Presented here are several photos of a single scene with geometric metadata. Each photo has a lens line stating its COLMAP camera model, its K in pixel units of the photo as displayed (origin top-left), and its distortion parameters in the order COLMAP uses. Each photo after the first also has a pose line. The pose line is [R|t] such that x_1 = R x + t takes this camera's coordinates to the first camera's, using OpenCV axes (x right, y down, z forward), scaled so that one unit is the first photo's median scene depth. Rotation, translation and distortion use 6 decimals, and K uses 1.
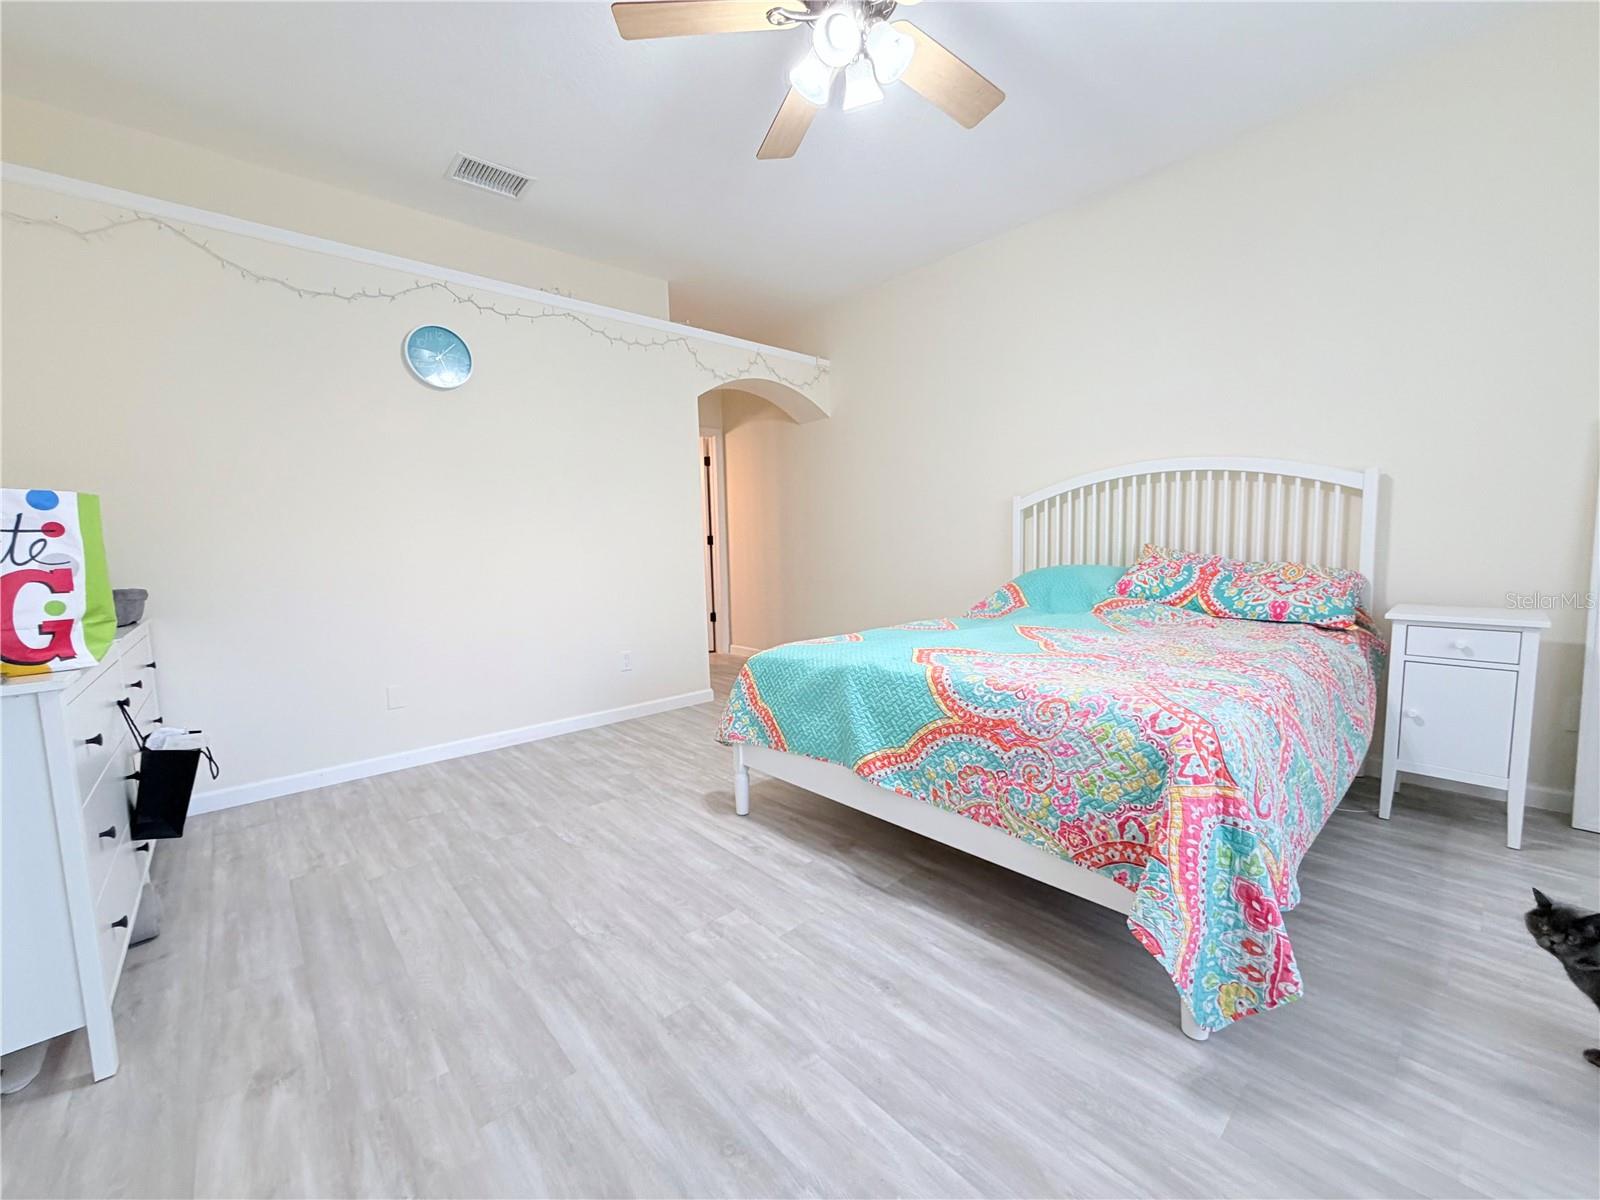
lens RADIAL K [[637.2, 0, 795.8], [0, 637.2, 601.6], [0, 0, 1]] dist [-0.000210, 0.000074]
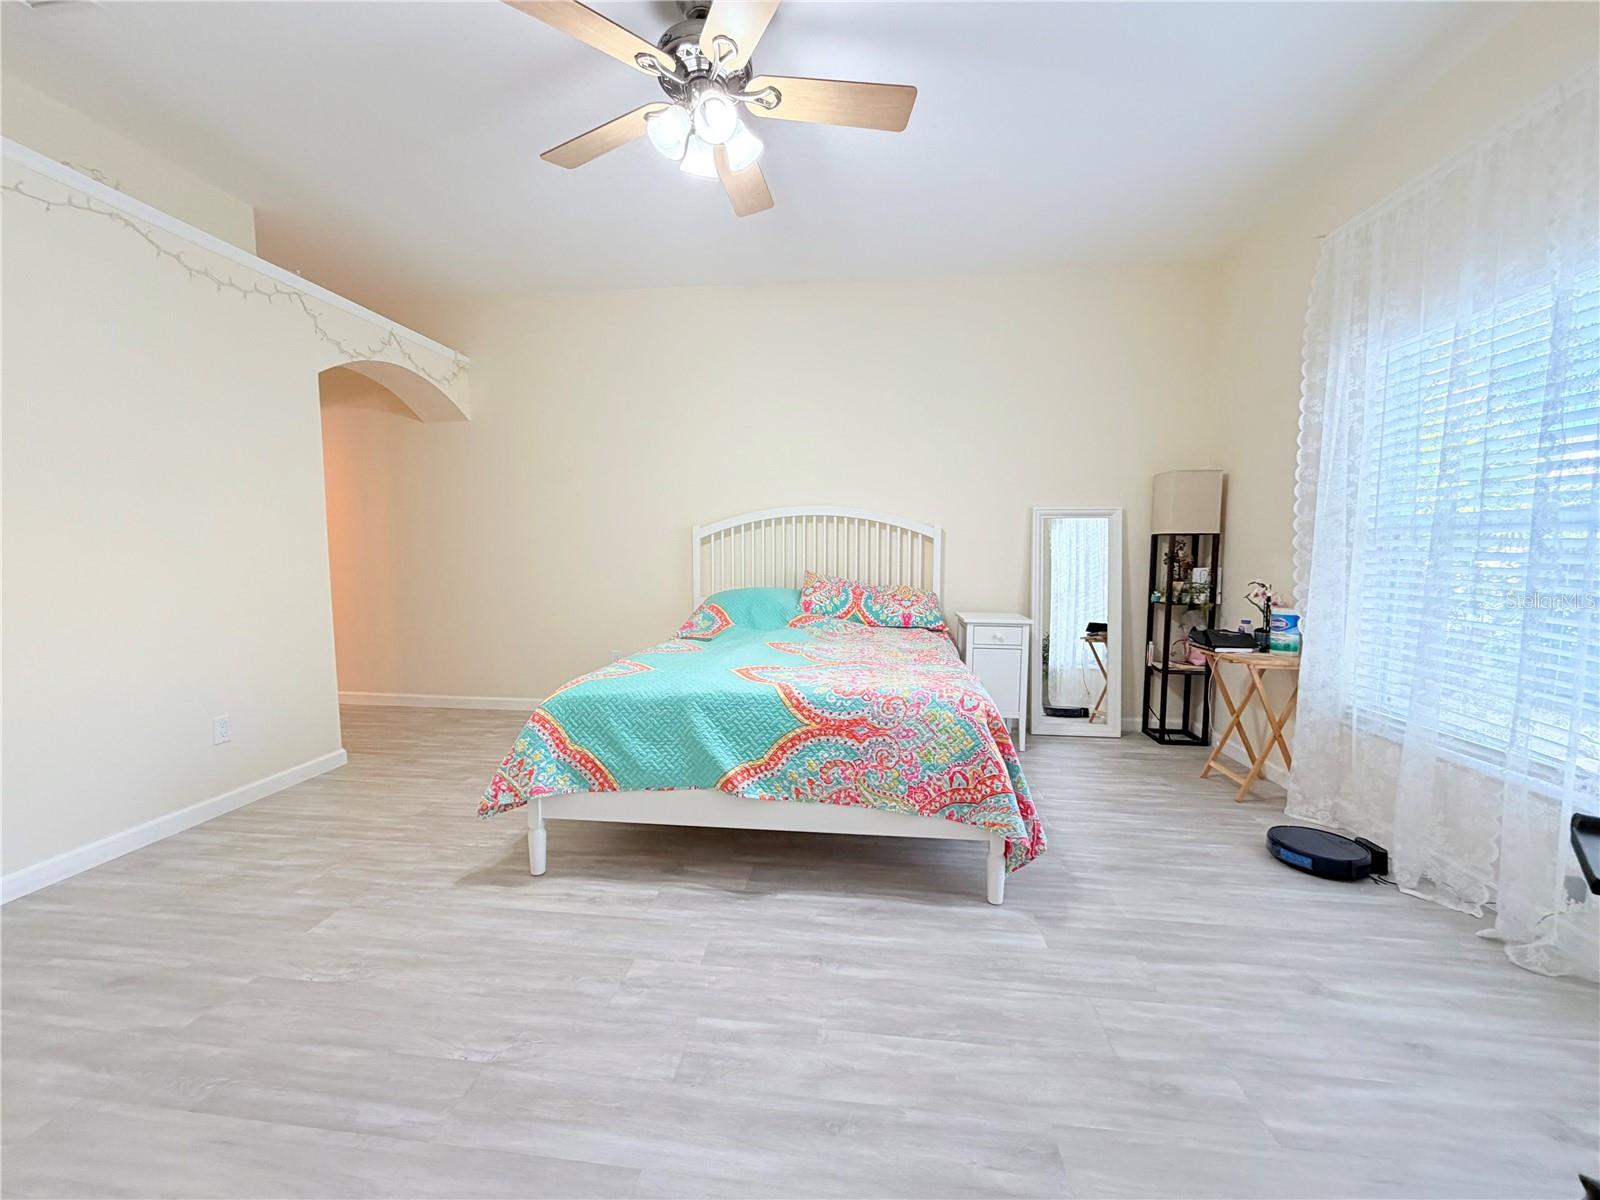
lens RADIAL K [[637.2, 0, 795.8], [0, 637.2, 601.6], [0, 0, 1]] dist [-0.000210, 0.000074]
pose [[0.749859, -0.027822, 0.661012, -0.554067], [0.039153, 0.999230, -0.002357, -0.047208], [-0.660438, 0.027648, 0.750371, 0.107098]]
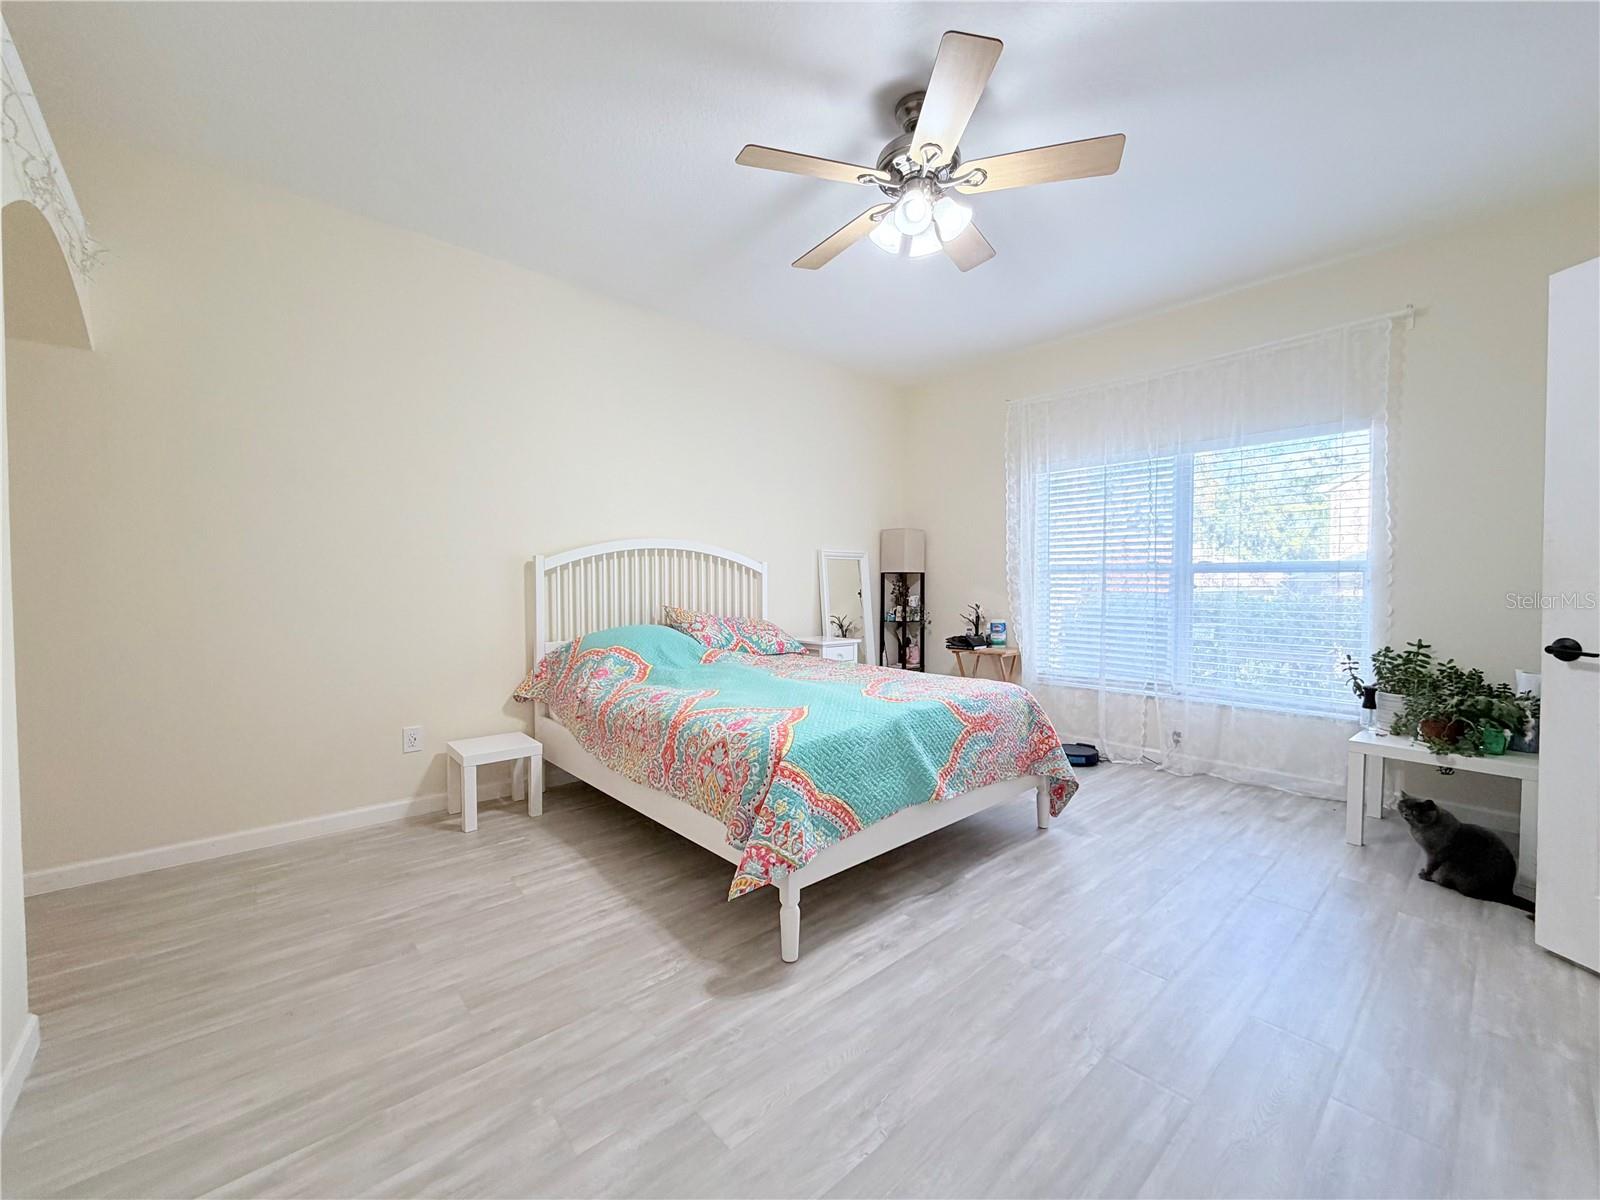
lens RADIAL K [[638.2, 0, 795.4], [0, 638.2, 601.1], [0, 0, 1]] dist [-0.000060, 0.000079]
pose [[0.002827, 0.002116, 0.999994, -1.197688], [0.092306, 0.995728, -0.002368, -0.131865], [-0.995727, 0.092313, 0.002619, 1.339845]]
